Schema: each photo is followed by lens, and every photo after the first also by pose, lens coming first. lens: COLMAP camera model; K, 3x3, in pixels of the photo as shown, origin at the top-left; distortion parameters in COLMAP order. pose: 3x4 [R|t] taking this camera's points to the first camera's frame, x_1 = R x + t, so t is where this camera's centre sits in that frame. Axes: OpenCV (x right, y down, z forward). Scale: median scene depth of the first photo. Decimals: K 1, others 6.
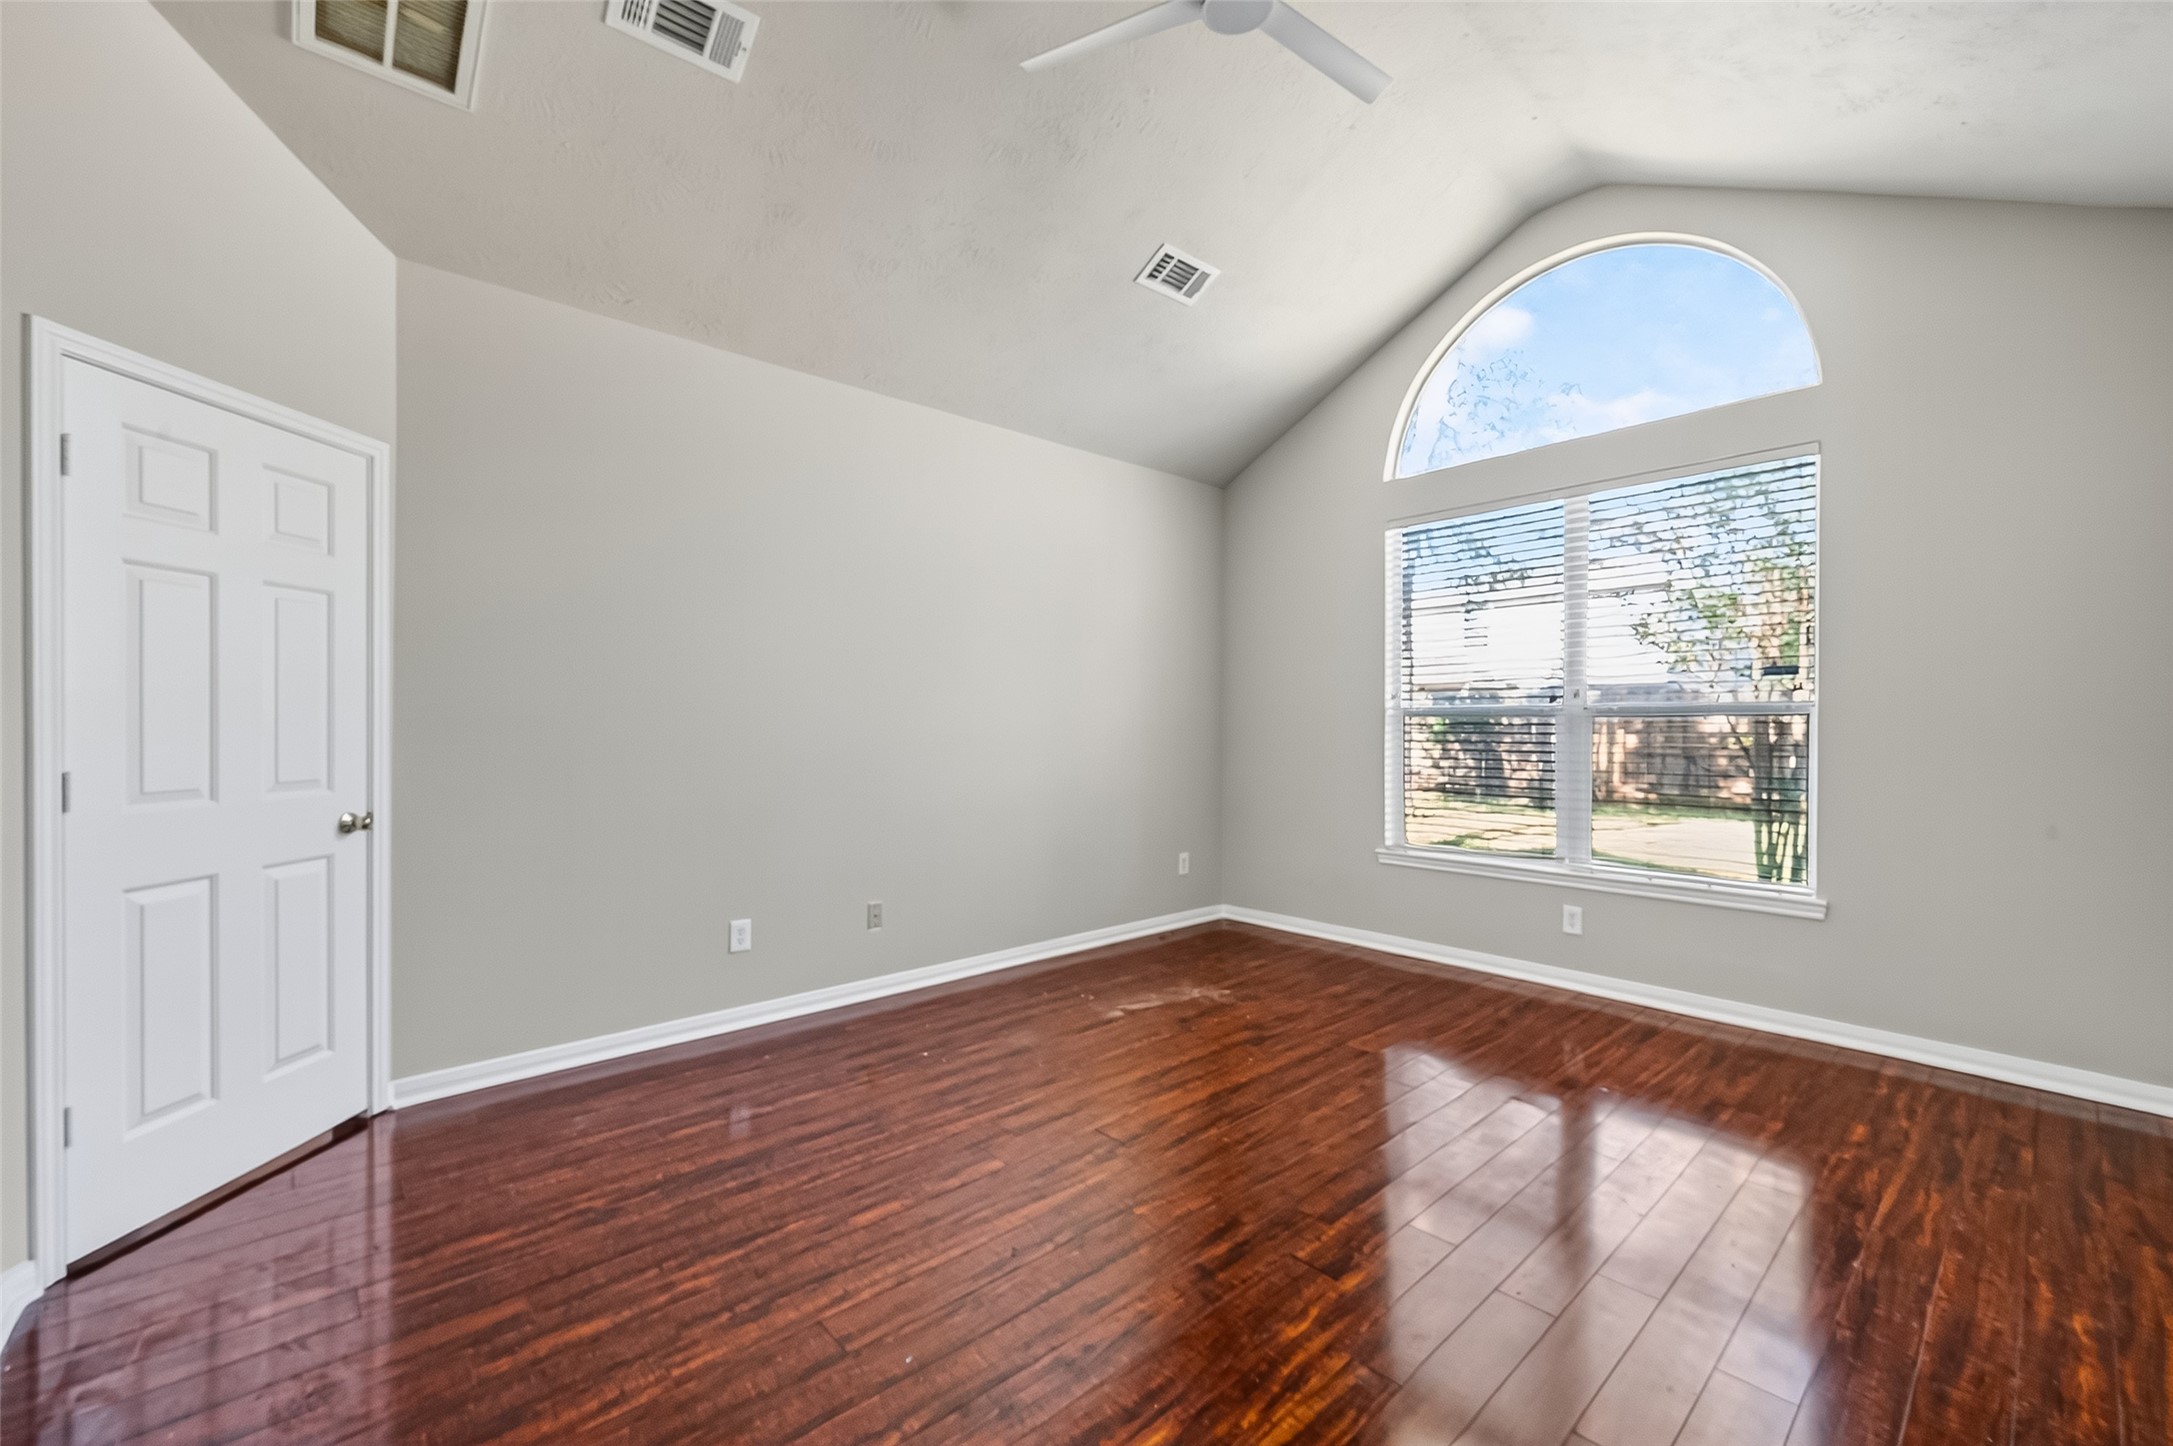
lens RADIAL K [[897.3, 0, 1079.0], [0, 897.3, 711.1], [0, 0, 1]] dist [0.003265, 0.000467]
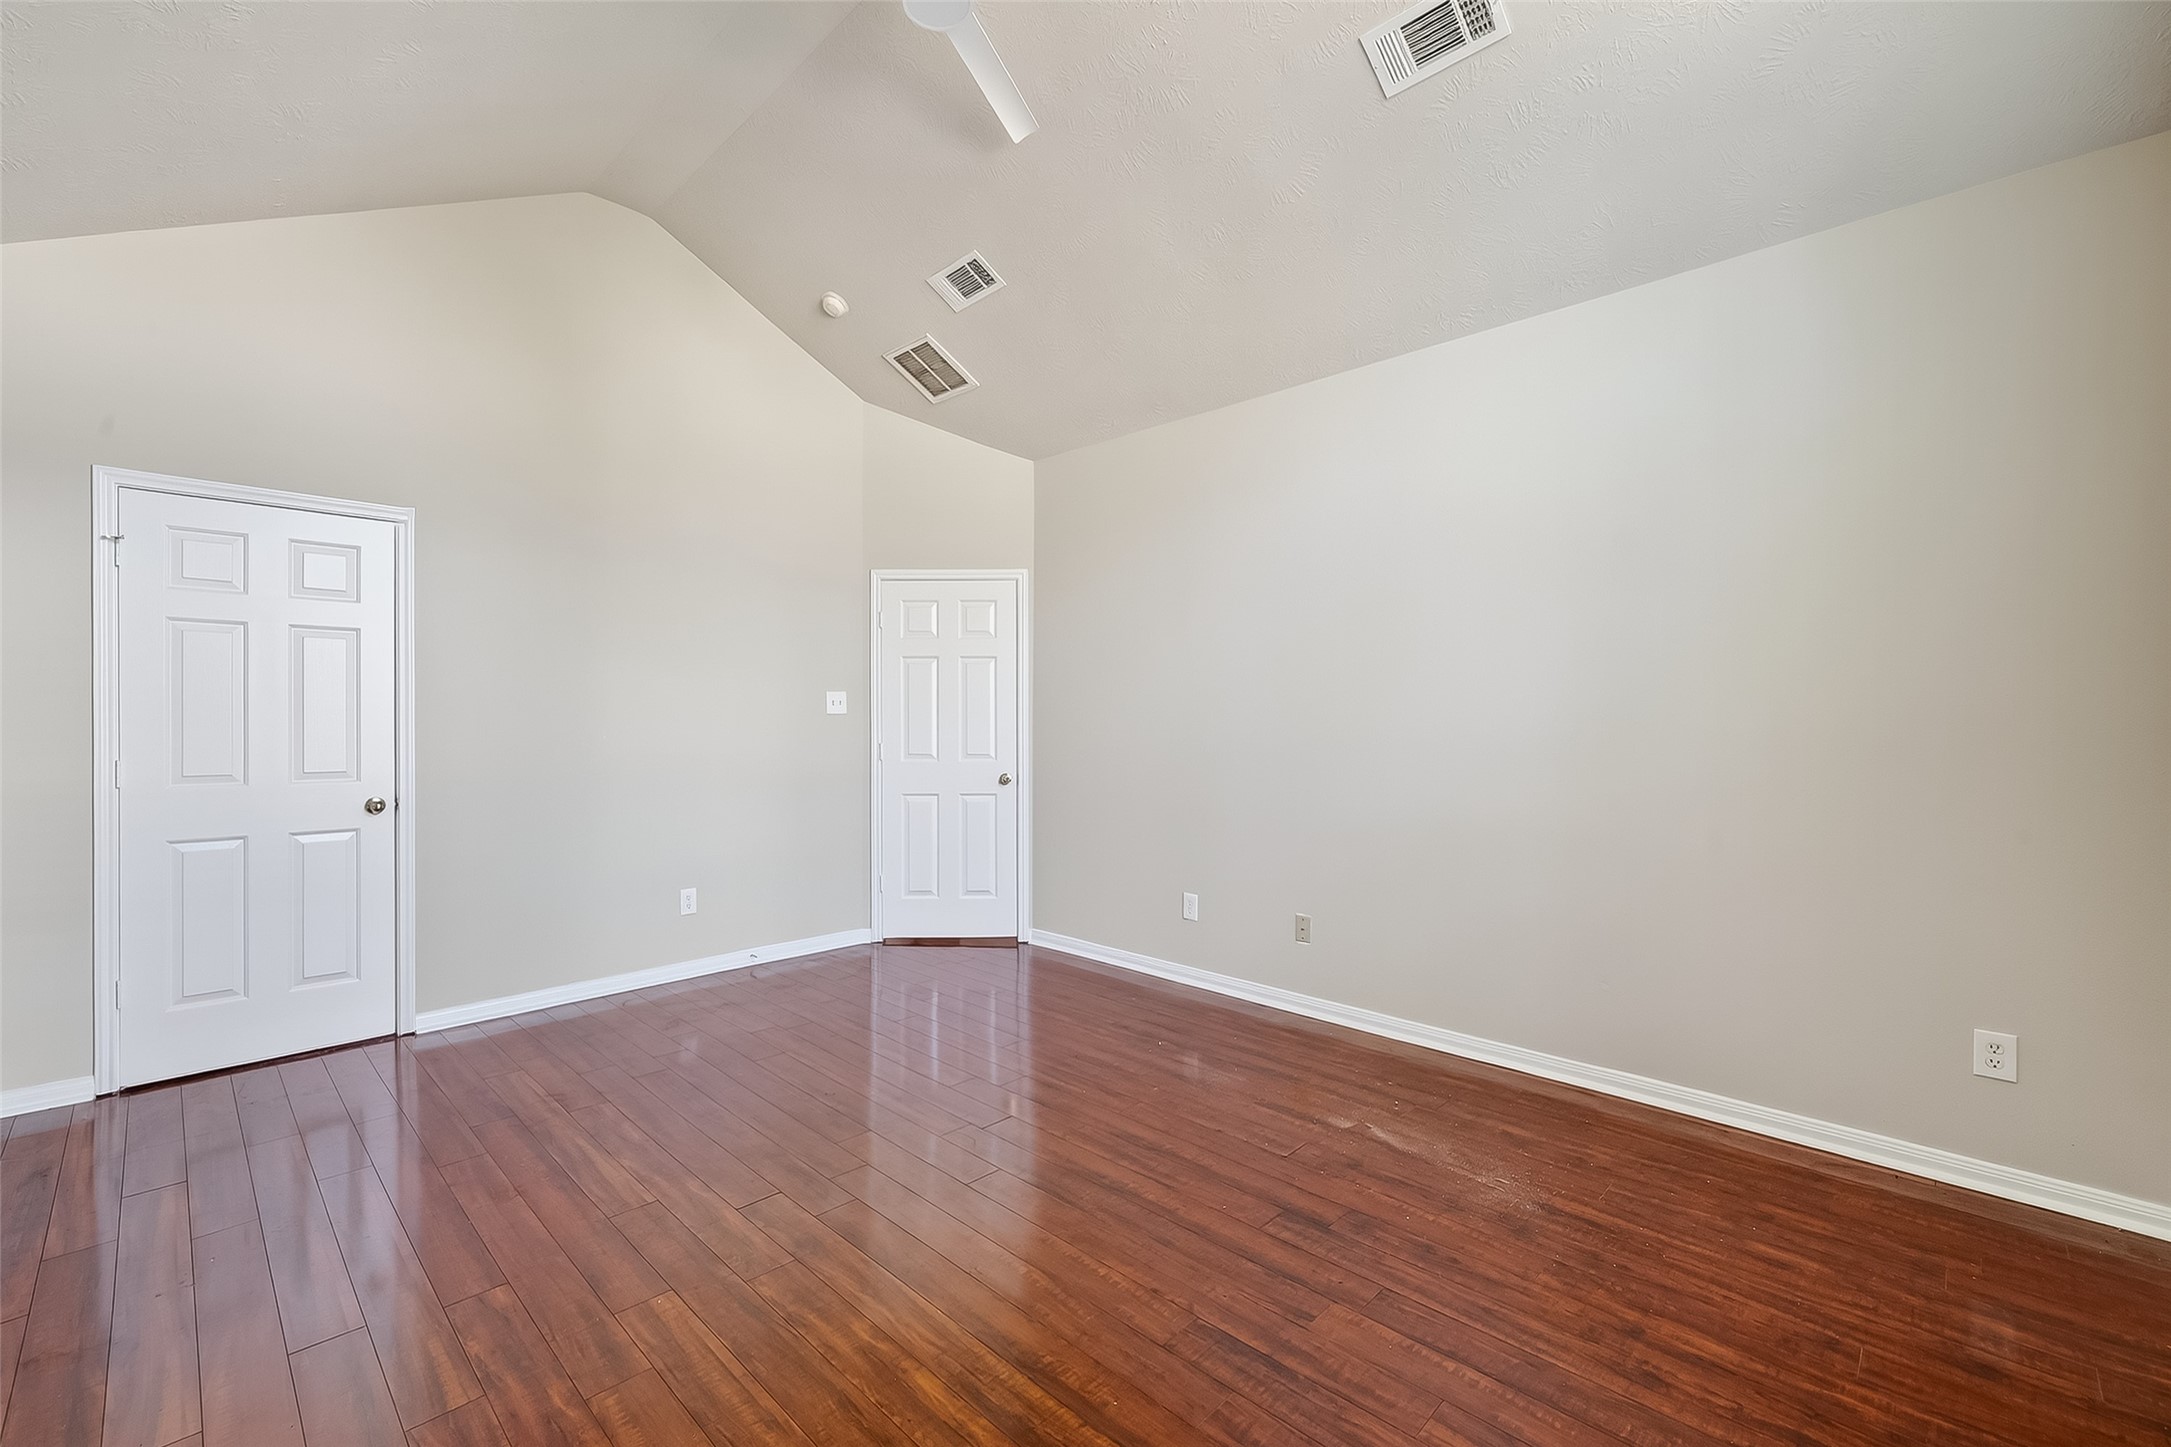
lens RADIAL K [[929.1, 0, 1054.6], [0, 929.1, 712.2], [0, 0, 1]] dist [0.002877, 0.000026]
pose [[0.039743, -0.010204, -0.999158, 0.835396], [0.004864, 0.999938, -0.010018, 0.003459], [0.999198, -0.004462, 0.039790, 0.759345]]
